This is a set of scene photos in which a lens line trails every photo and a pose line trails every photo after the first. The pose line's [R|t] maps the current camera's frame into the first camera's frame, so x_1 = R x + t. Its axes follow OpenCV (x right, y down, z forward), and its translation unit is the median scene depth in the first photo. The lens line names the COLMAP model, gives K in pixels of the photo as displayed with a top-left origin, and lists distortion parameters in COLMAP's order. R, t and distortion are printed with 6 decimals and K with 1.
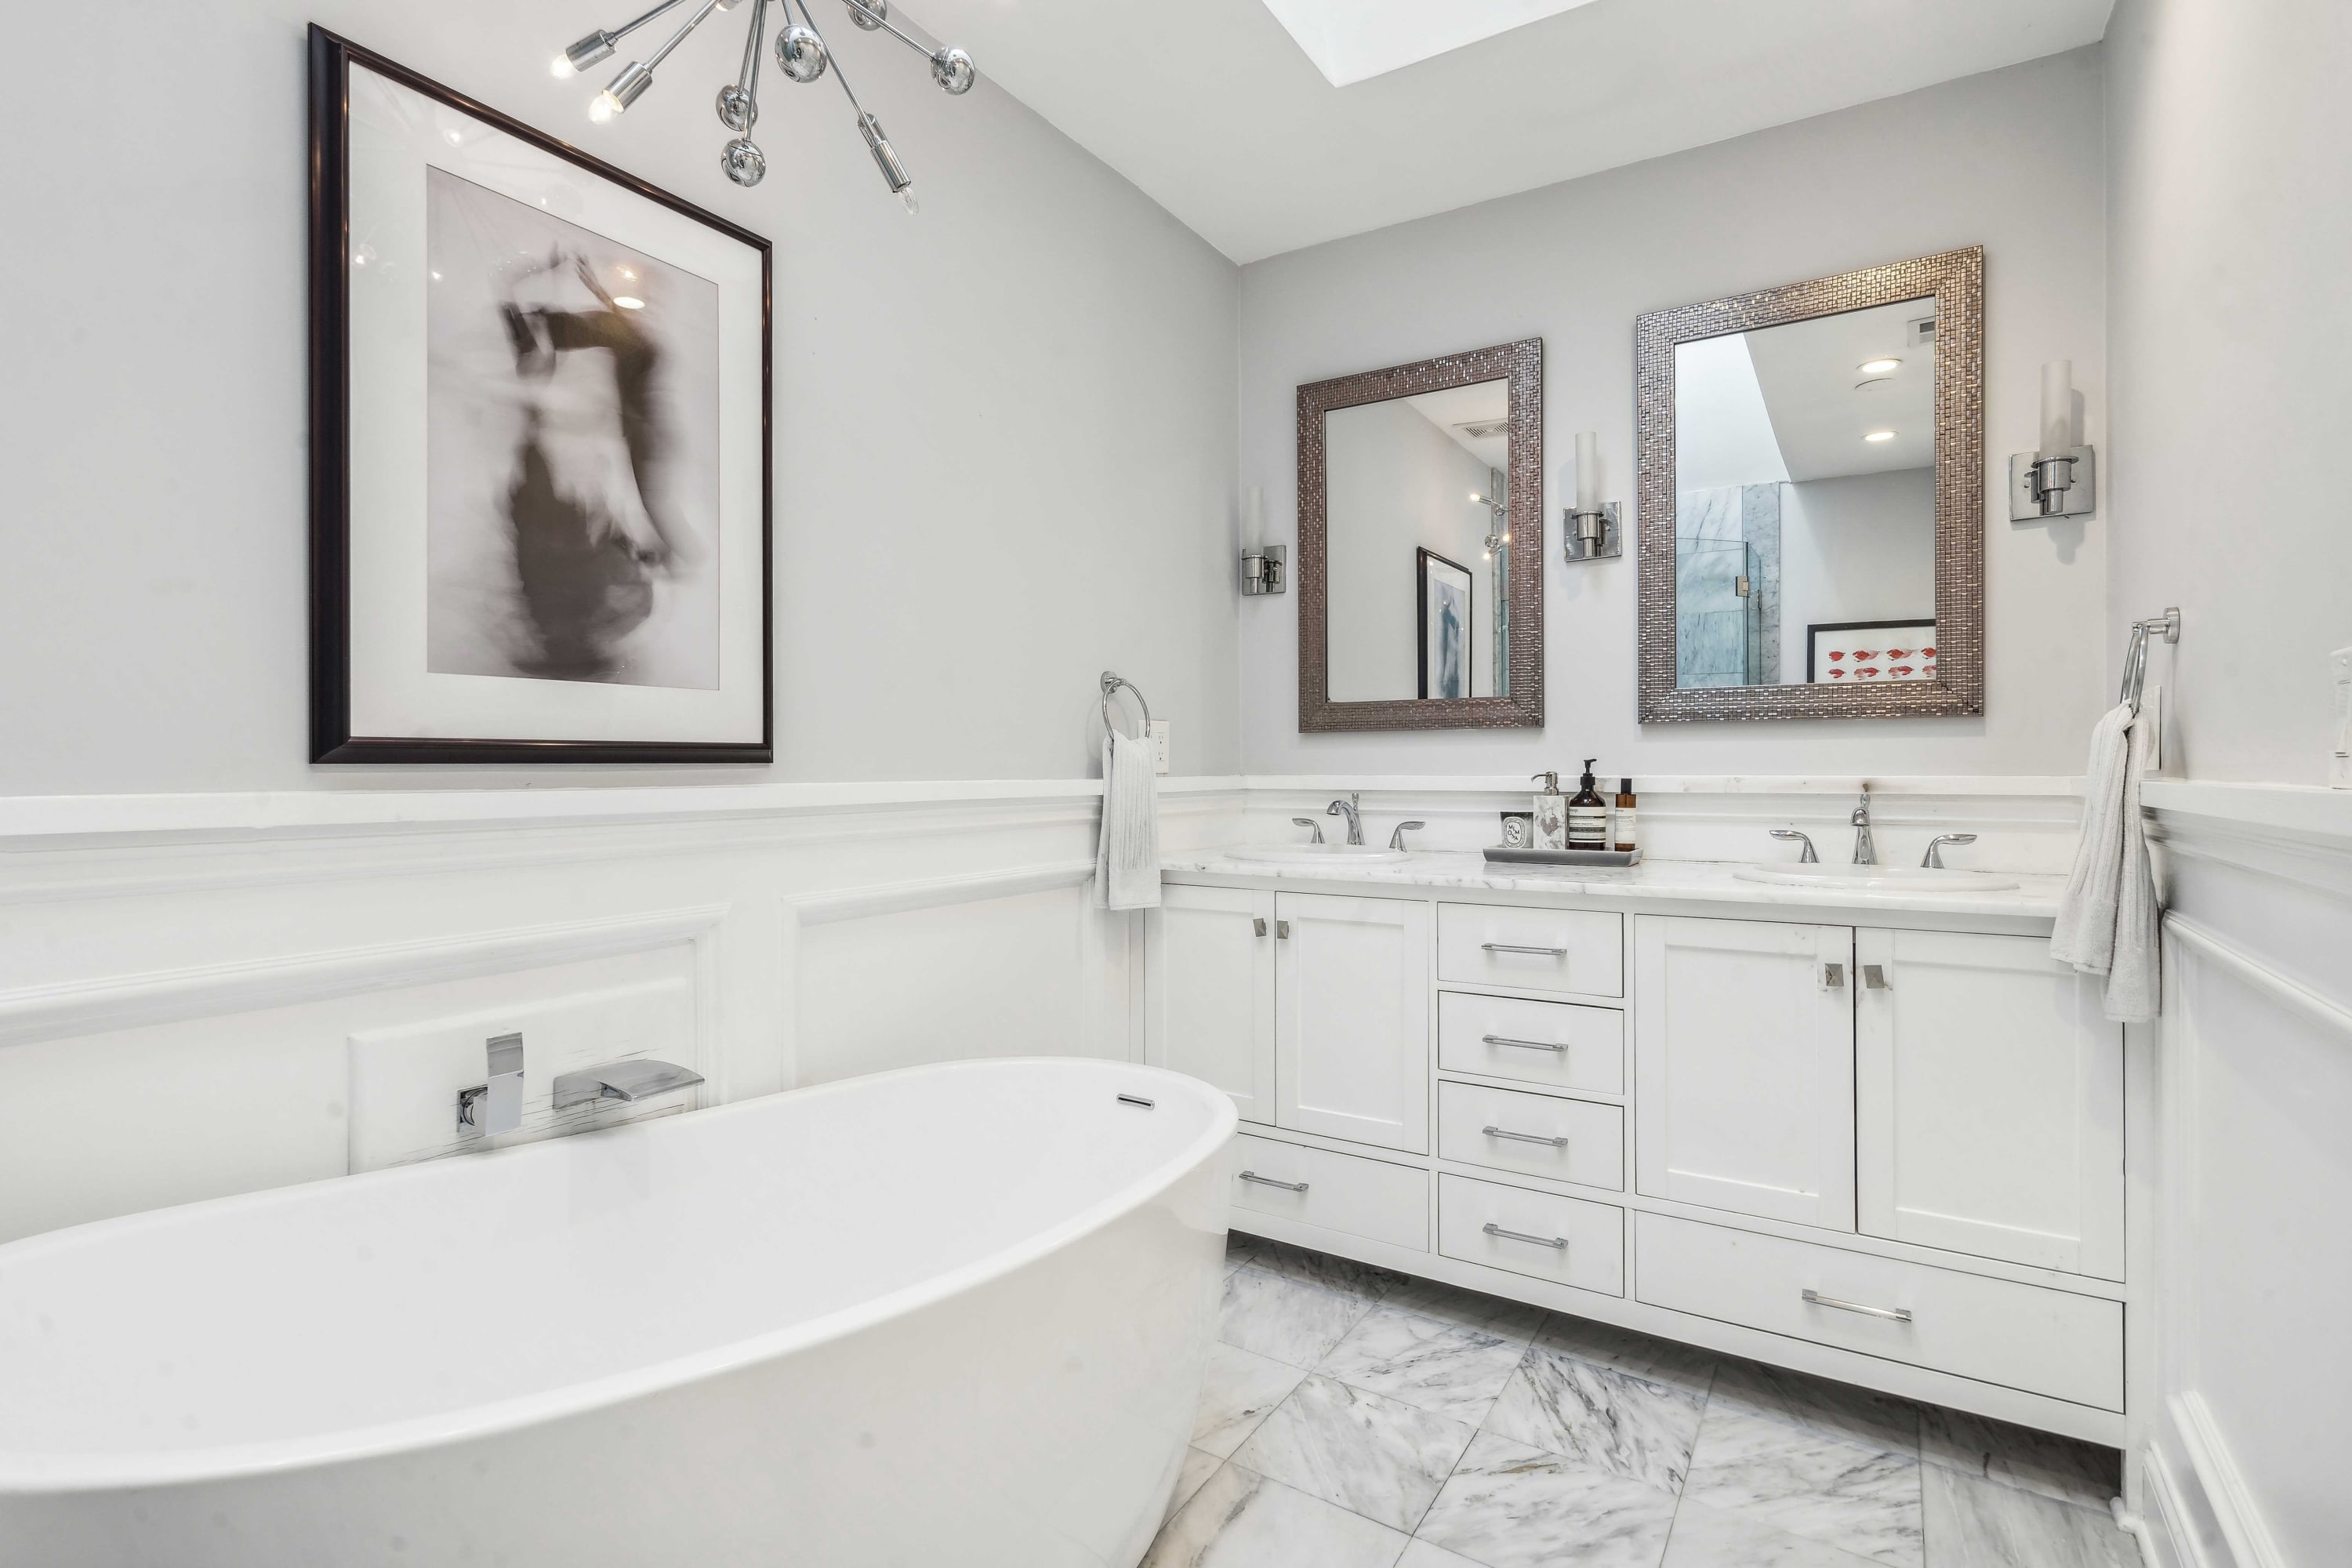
lens RADIAL K [[1179.5, 0, 1173.9], [0, 1179.5, 775.2], [0, 0, 1]] dist [0.002292, -0.000404]
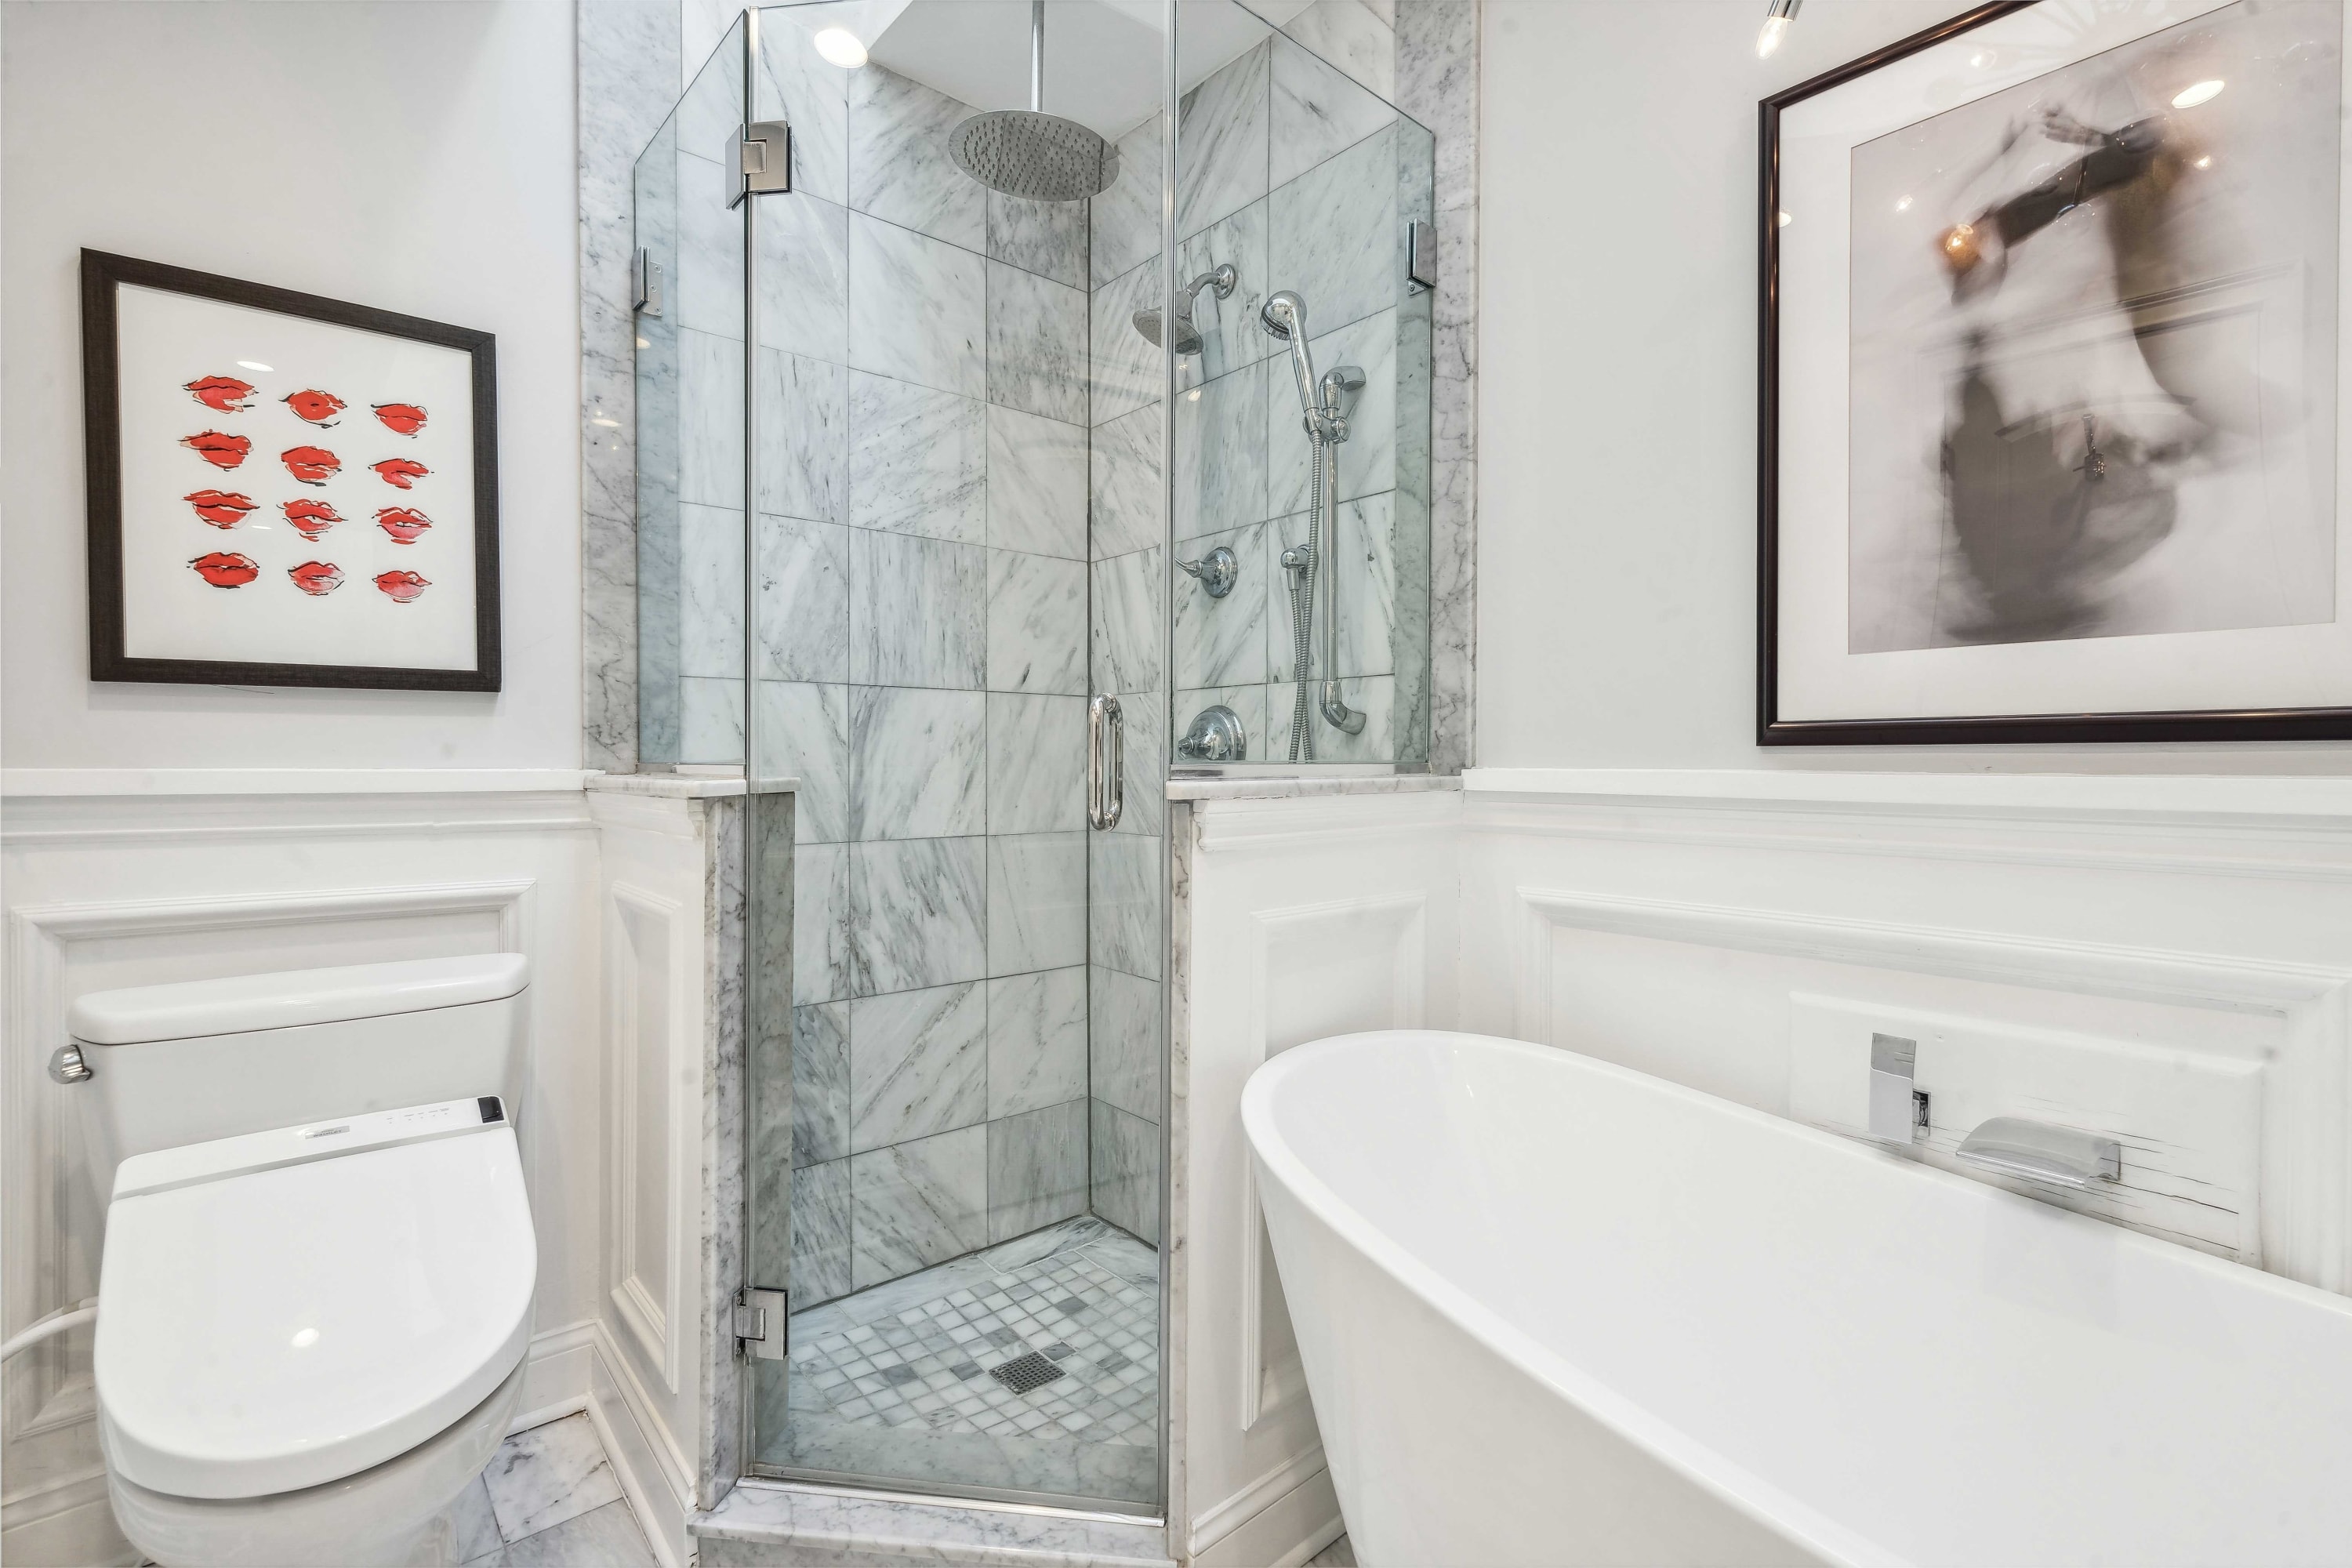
lens RADIAL K [[1179.5, 0, 1173.9], [0, 1179.5, 775.2], [0, 0, 1]] dist [0.002292, -0.000404]
pose [[-0.342708, 0.016259, -0.939301, 0.463327], [-0.004865, 0.999806, 0.019081, -0.000267], [0.939429, 0.011109, -0.342563, 0.726878]]
